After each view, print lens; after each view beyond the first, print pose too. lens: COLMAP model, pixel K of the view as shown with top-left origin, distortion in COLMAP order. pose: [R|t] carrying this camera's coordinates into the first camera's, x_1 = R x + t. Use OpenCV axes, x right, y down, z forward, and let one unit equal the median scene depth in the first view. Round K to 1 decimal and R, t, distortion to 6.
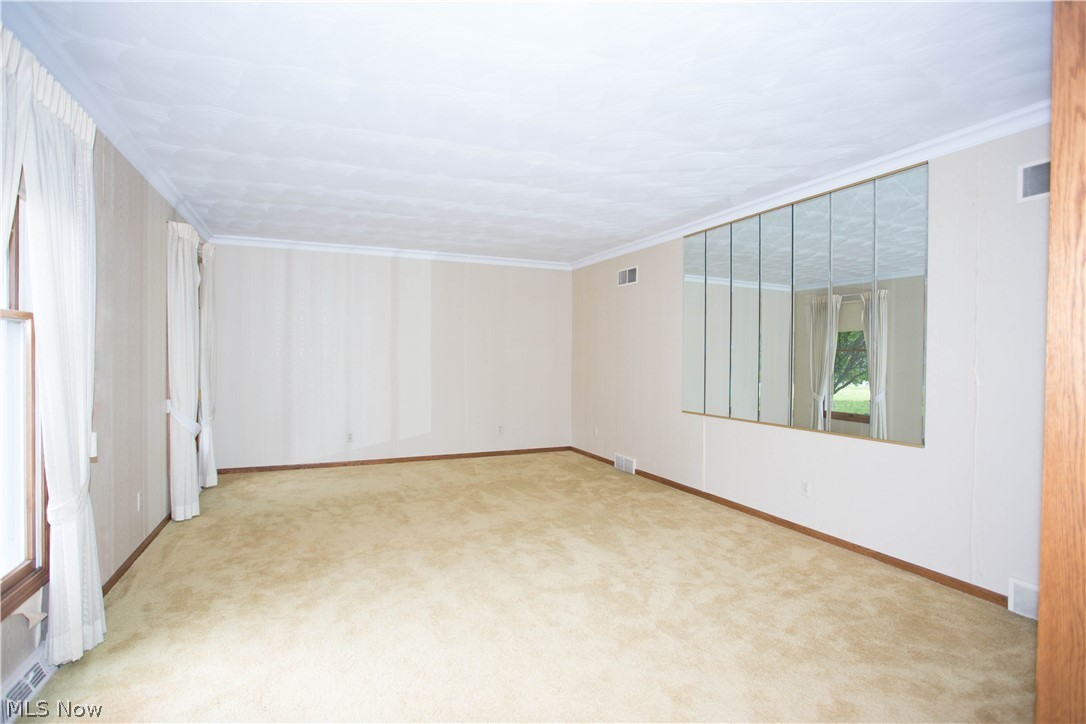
lens RADIAL K [[523.1, 0, 546.7], [0, 523.1, 363.0], [0, 0, 1]] dist [-0.075610, 0.030373]
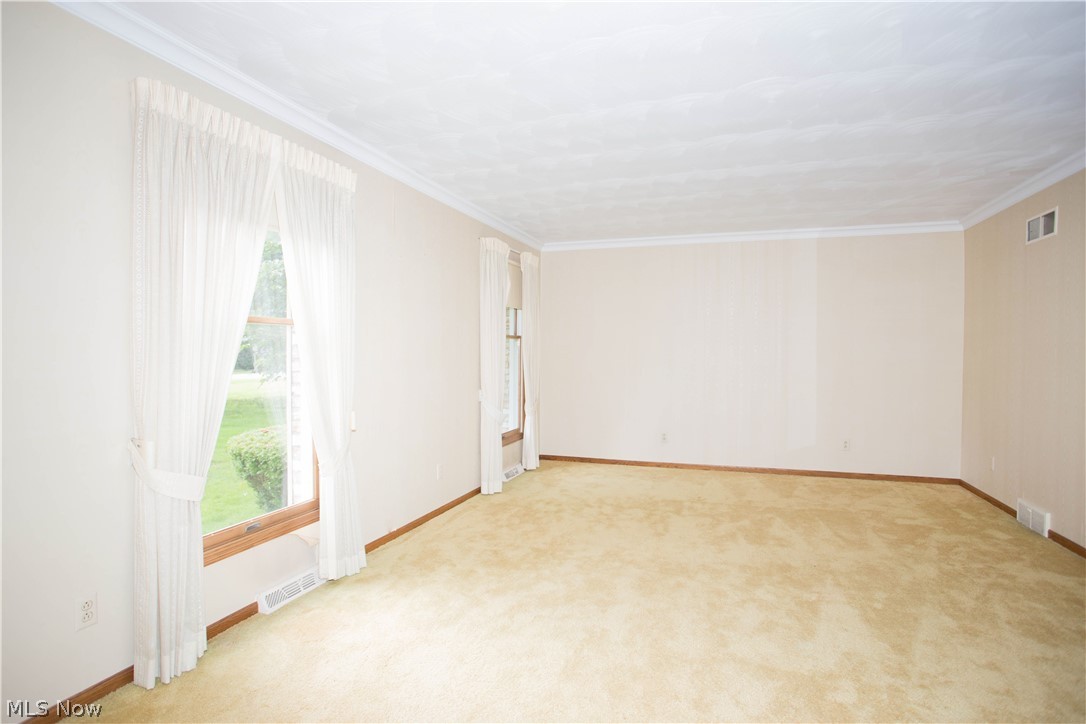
lens RADIAL K [[550.3, 0, 543.0], [0, 550.3, 362.0], [0, 0, 1]] dist [-0.080583, 0.036827]
pose [[0.731018, 0.006776, -0.682324, 0.227988], [-0.005762, 0.999976, 0.003757, 0.002191], [0.682333, 0.001185, 0.731040, 0.167729]]
